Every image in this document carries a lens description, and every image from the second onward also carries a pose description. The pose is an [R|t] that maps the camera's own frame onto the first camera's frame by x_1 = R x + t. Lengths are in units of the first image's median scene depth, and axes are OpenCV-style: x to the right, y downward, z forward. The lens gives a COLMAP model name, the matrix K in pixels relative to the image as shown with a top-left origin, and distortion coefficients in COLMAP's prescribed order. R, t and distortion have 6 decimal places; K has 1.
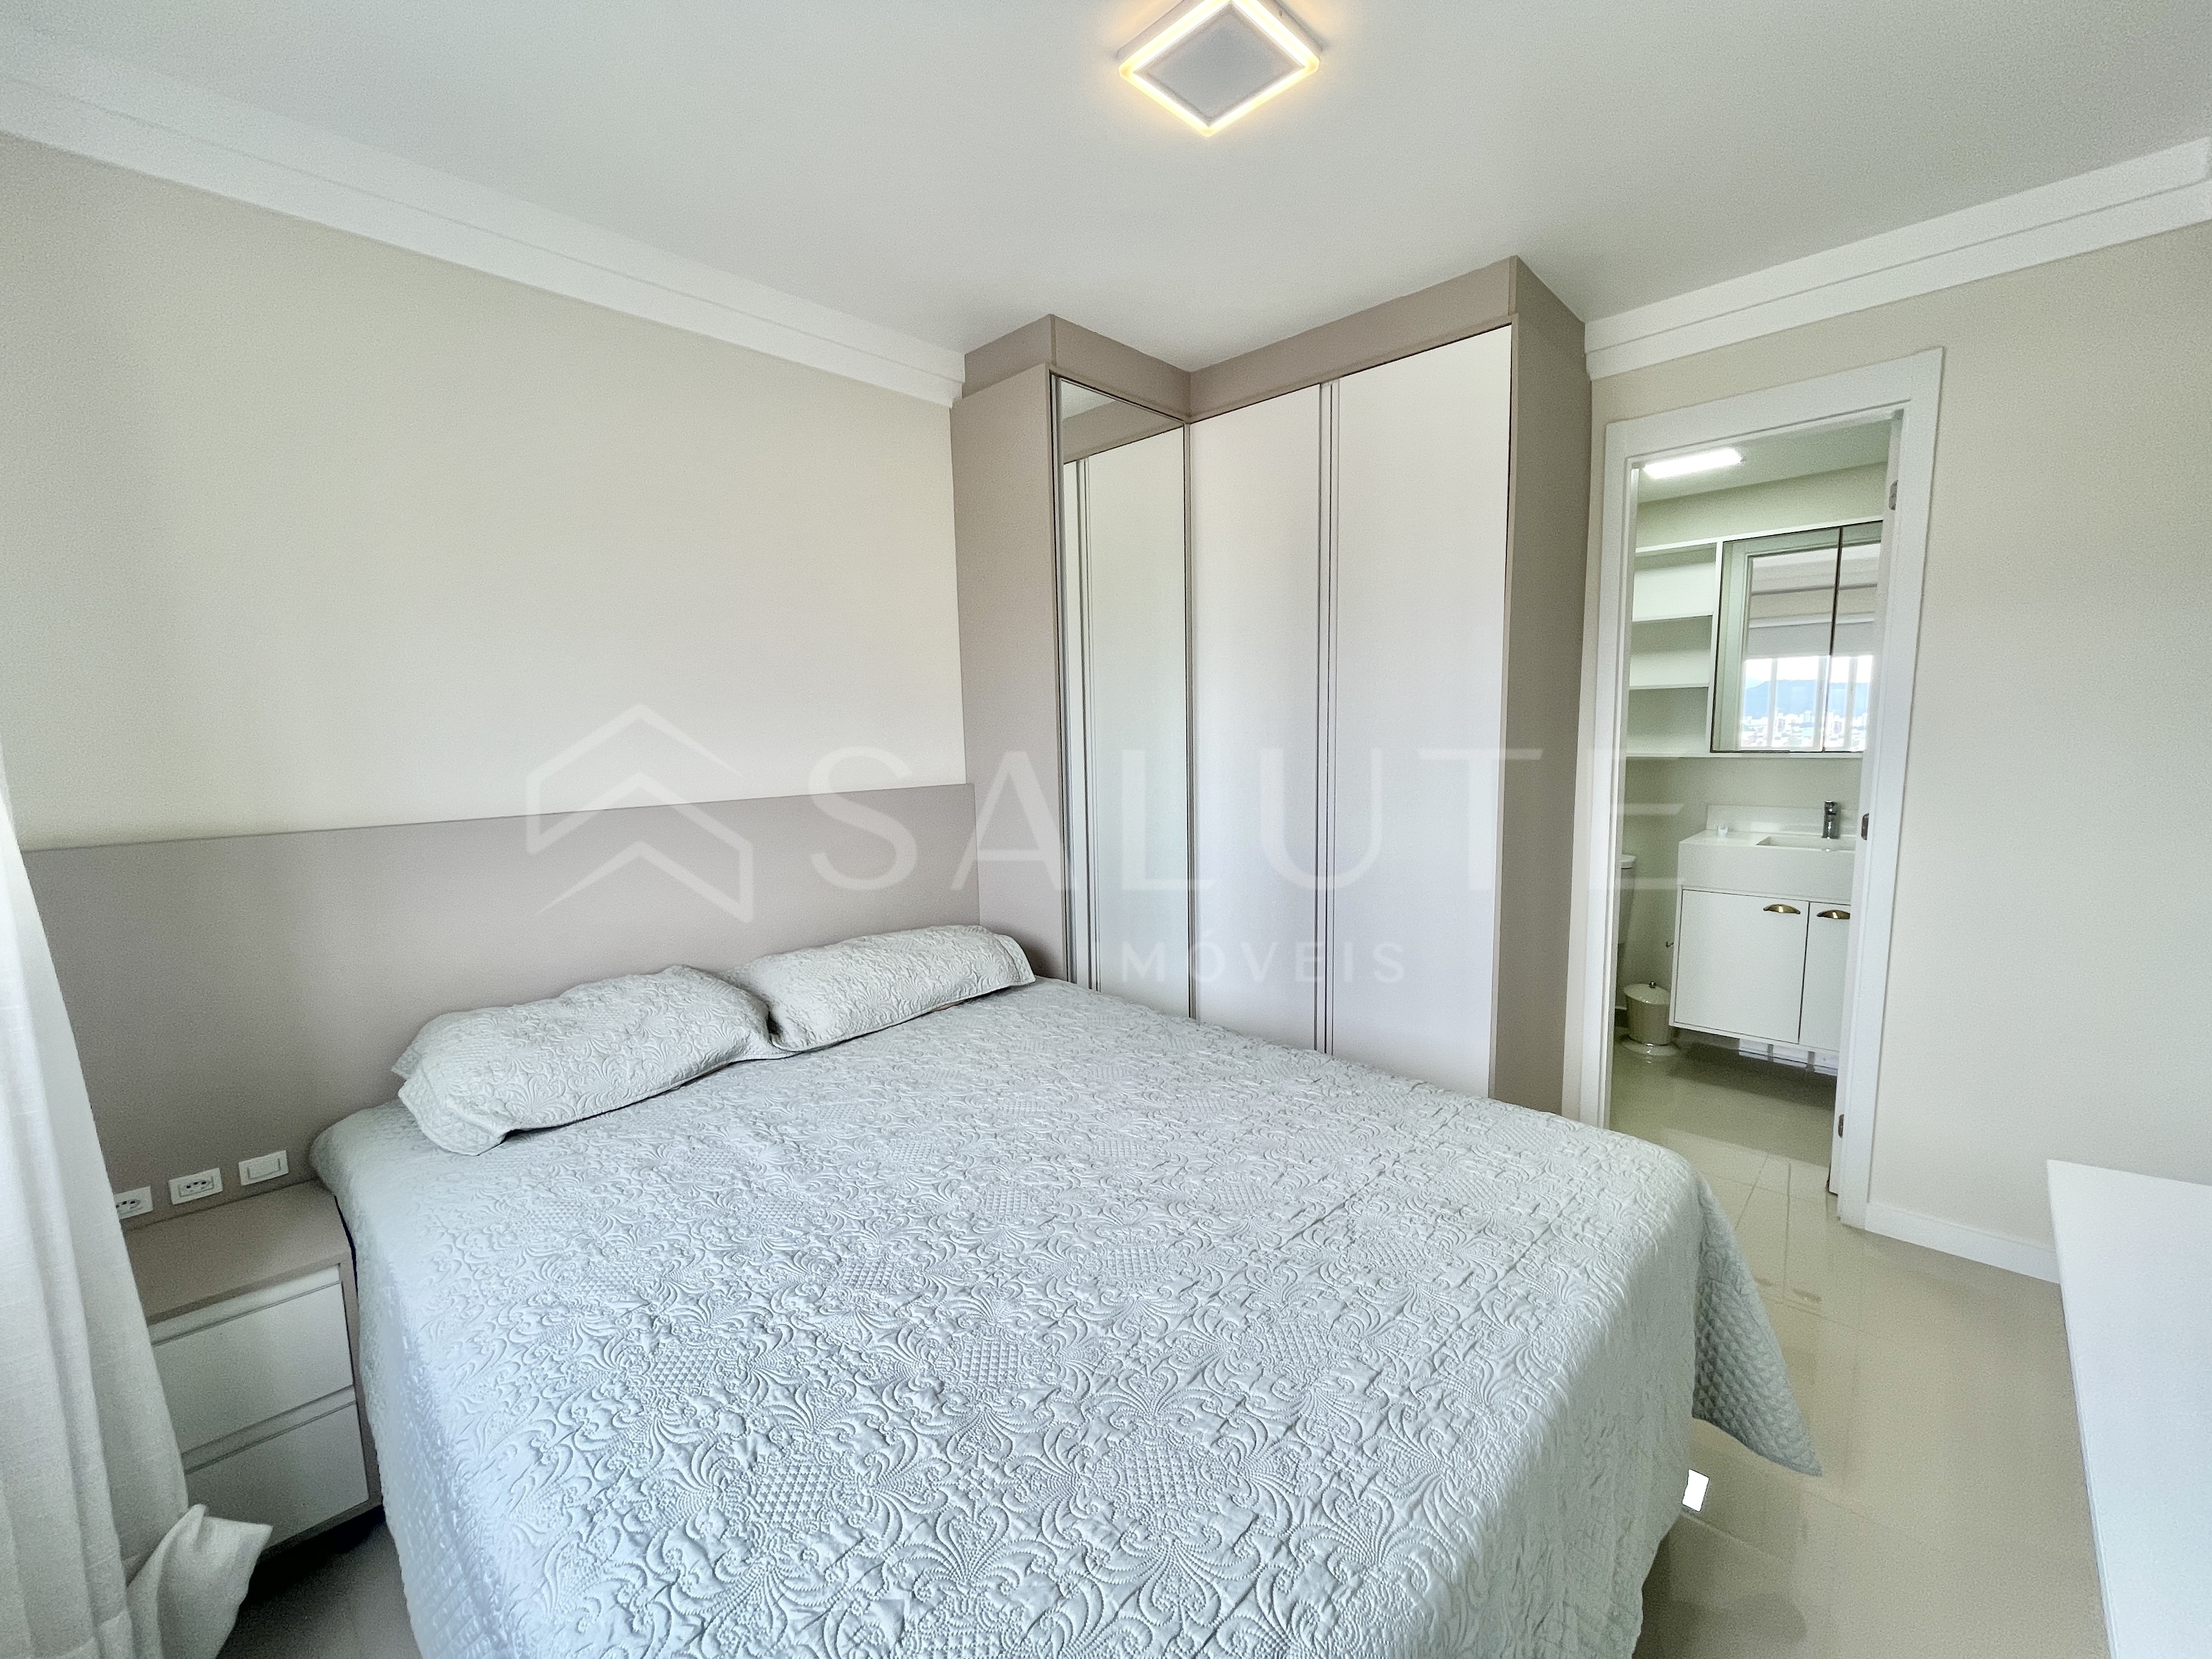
lens RADIAL K [[867.5, 0, 1113.5], [0, 867.5, 837.5], [0, 0, 1]] dist [-0.000228, 0.000074]
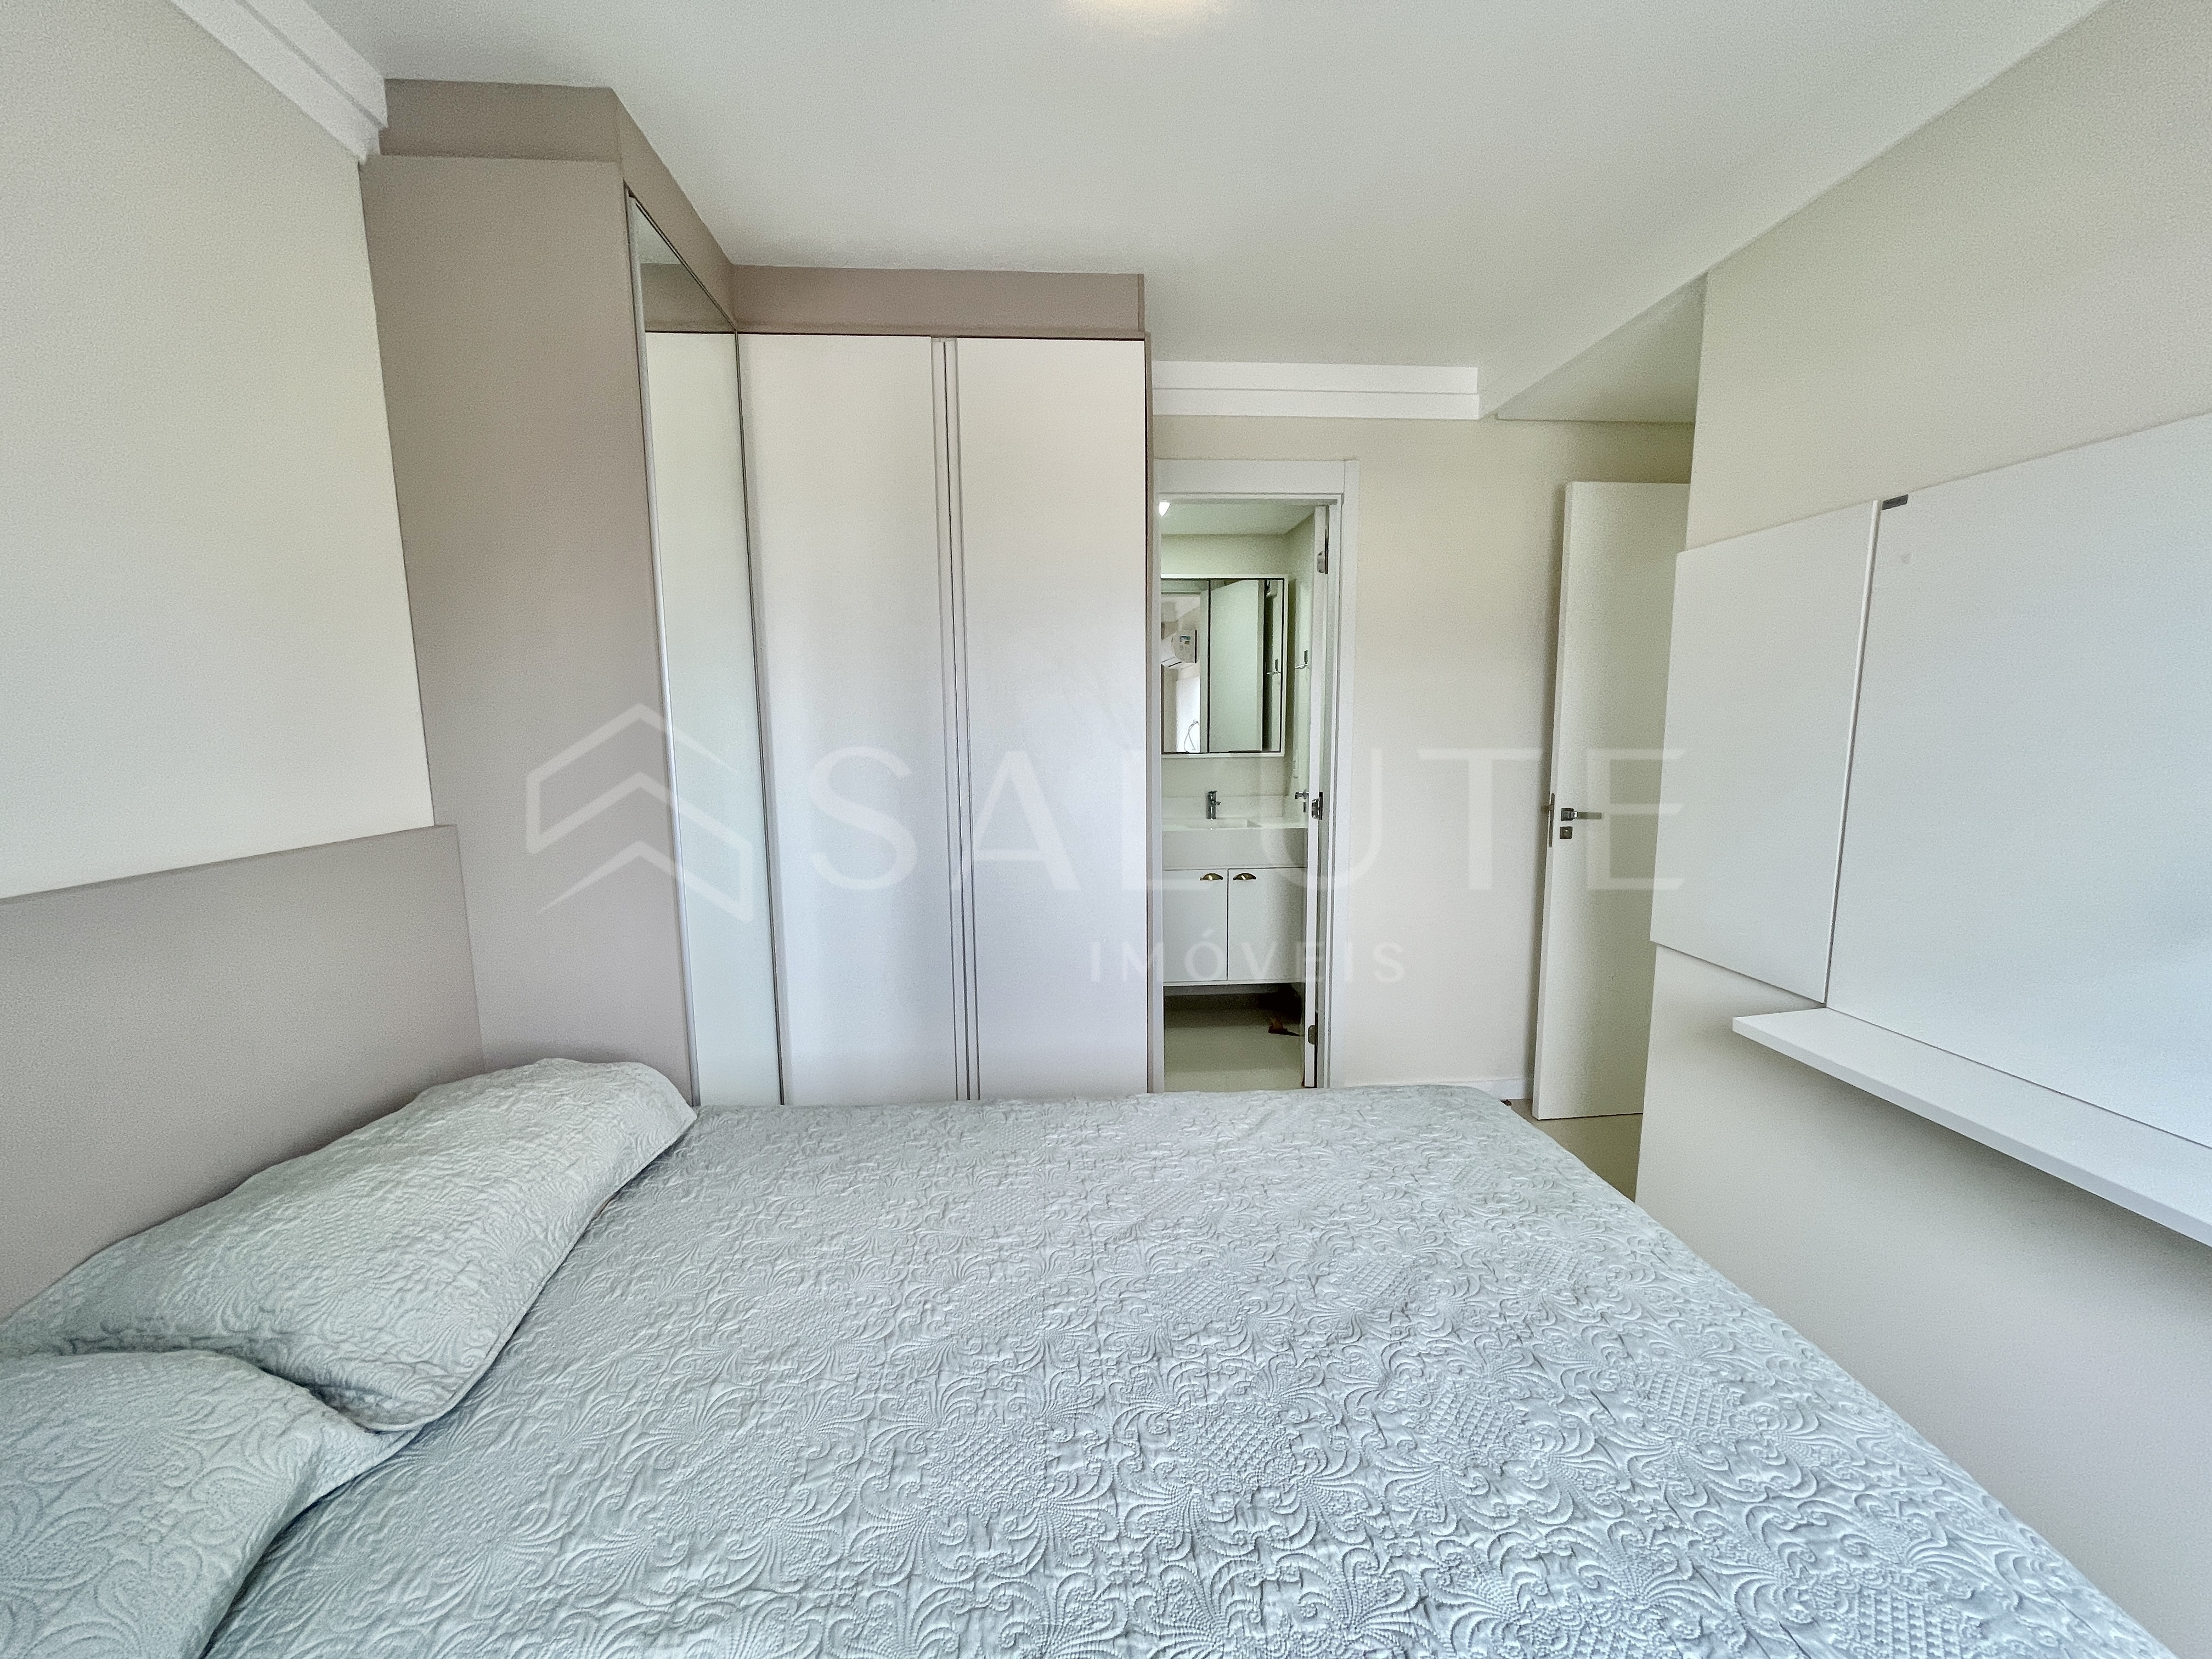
lens RADIAL K [[891.9, 0, 1099.0], [0, 891.9, 842.2], [0, 0, 1]] dist [-0.004865, -0.000156]
pose [[0.661754, -0.091321, 0.744138, -0.335252], [0.109021, 0.993725, 0.024999, -0.021552], [-0.741752, 0.064583, 0.667558, 0.291957]]
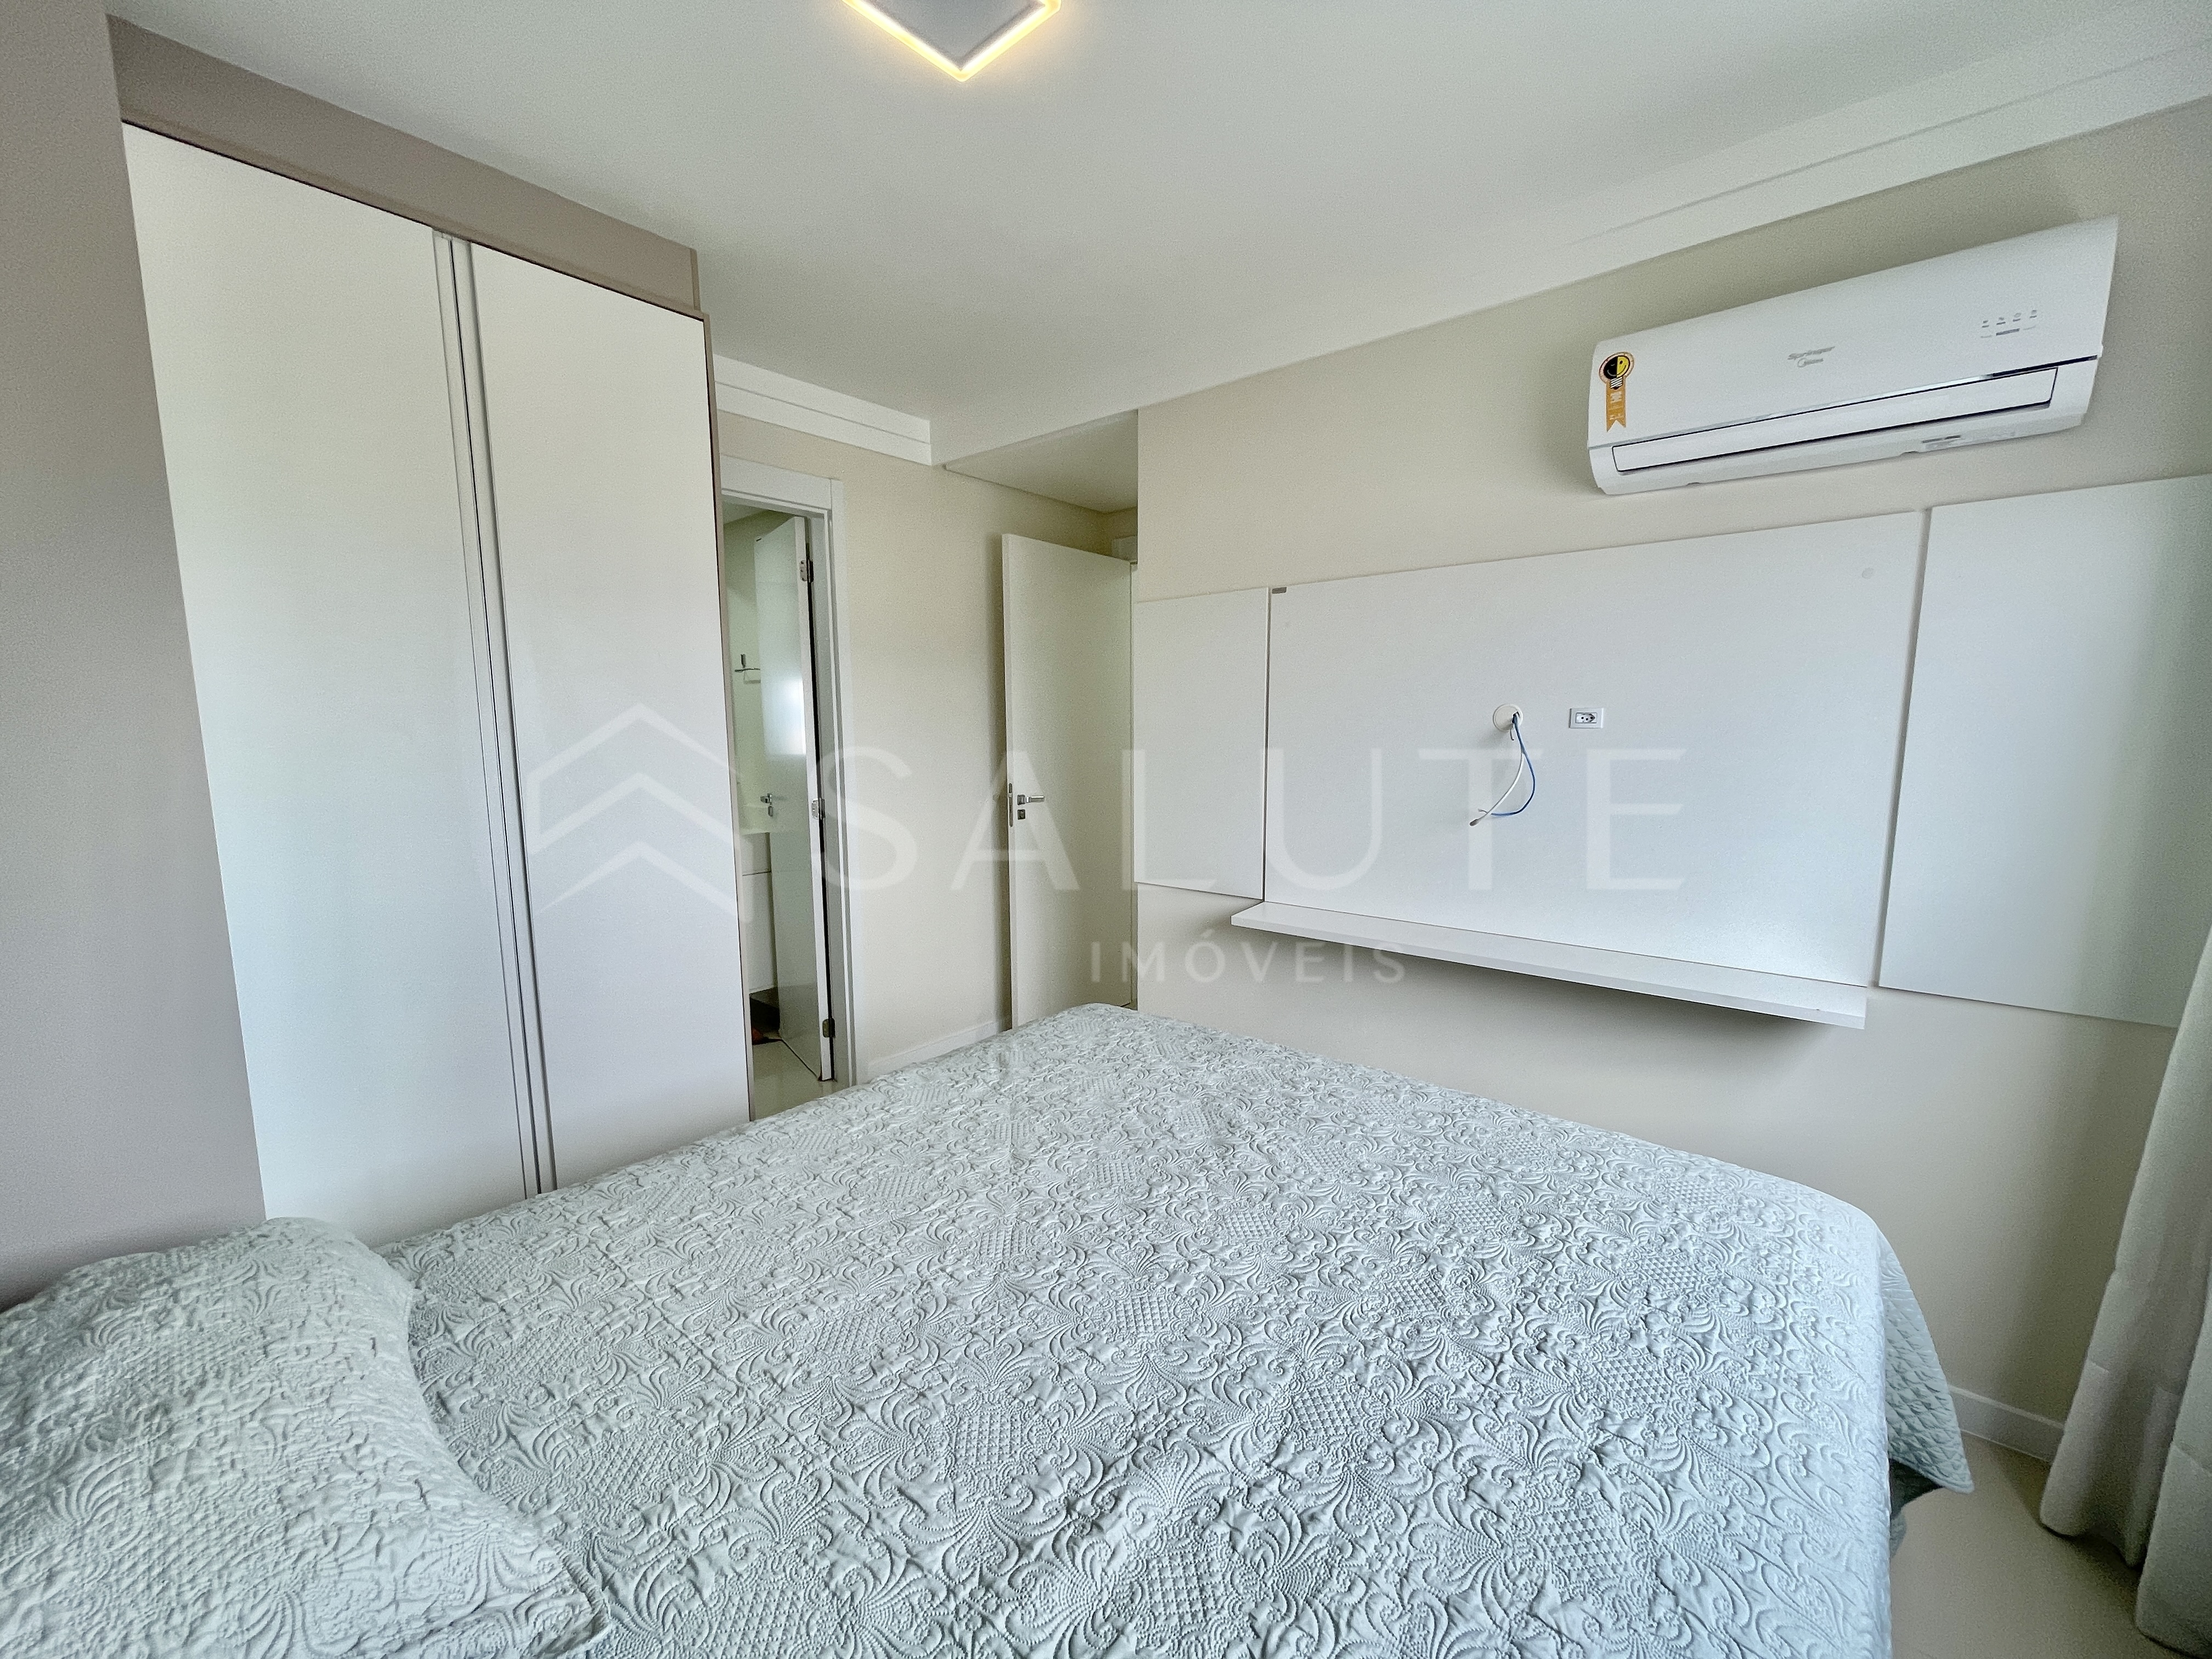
lens RADIAL K [[889.9, 0, 1100.3], [0, 889.9, 839.8], [0, 0, 1]] dist [-0.000691, -0.000543]
pose [[-0.070374, -0.109978, 0.991439, -0.507380], [0.154002, 0.980790, 0.119728, -0.049814], [-0.985561, 0.161109, -0.052086, 0.554748]]
